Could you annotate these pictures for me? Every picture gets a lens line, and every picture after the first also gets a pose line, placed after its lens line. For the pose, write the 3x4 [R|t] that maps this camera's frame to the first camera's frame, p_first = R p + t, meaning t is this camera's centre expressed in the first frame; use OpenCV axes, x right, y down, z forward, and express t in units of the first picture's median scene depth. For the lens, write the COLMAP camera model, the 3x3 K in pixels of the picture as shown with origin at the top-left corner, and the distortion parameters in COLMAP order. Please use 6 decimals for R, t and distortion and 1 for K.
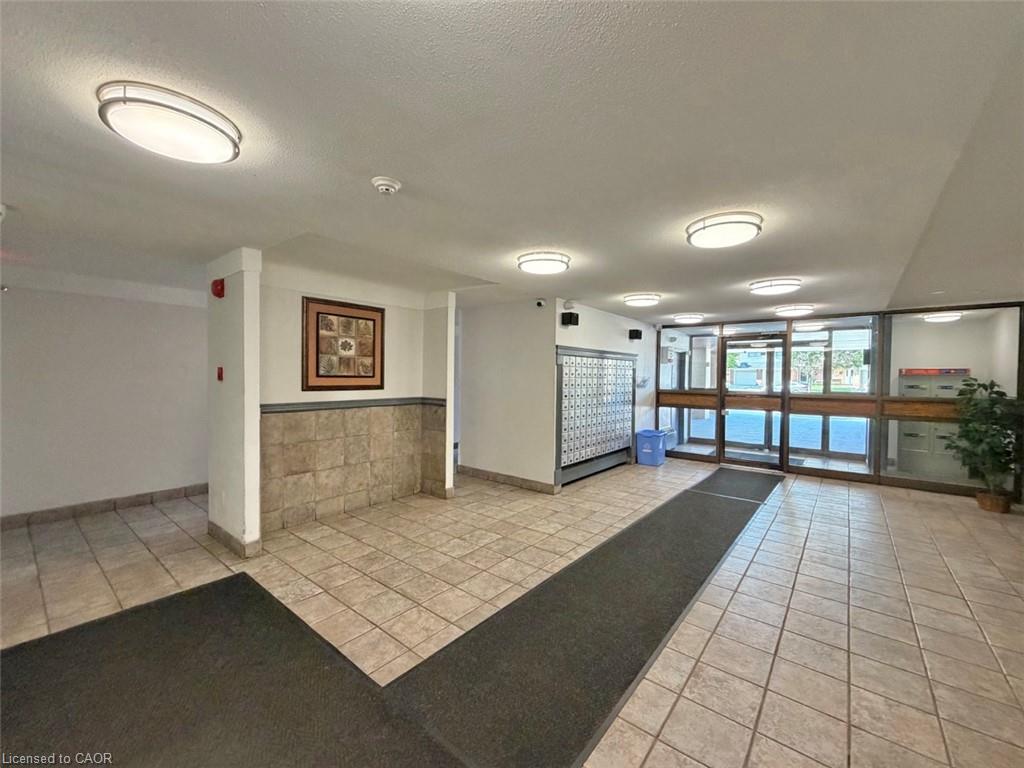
lens RADIAL K [[413.4, 0, 509.1], [0, 413.4, 383.0], [0, 0, 1]] dist [0.000247, -0.000042]
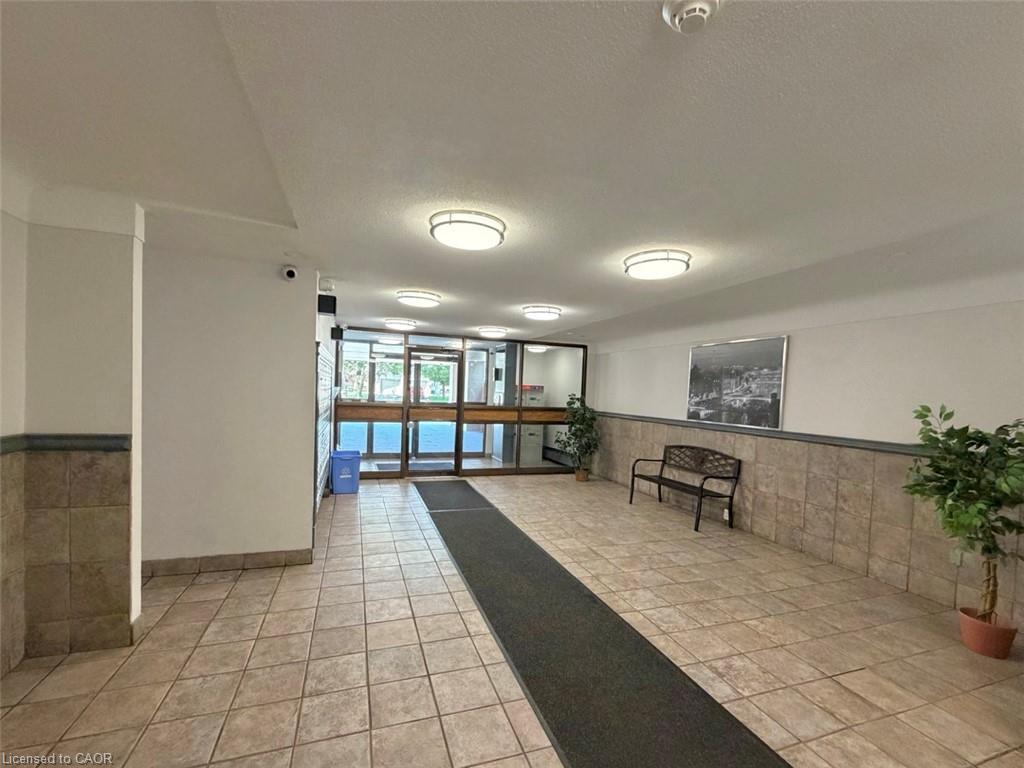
lens RADIAL K [[441.3, 0, 509.2], [0, 441.3, 409.1], [0, 0, 1]] dist [0.000526, -0.000345]
pose [[0.525469, -0.025312, 0.850436, -0.348311], [-0.016015, 0.999086, 0.039632, -0.016610], [-0.850662, -0.034445, 0.524583, 0.372275]]
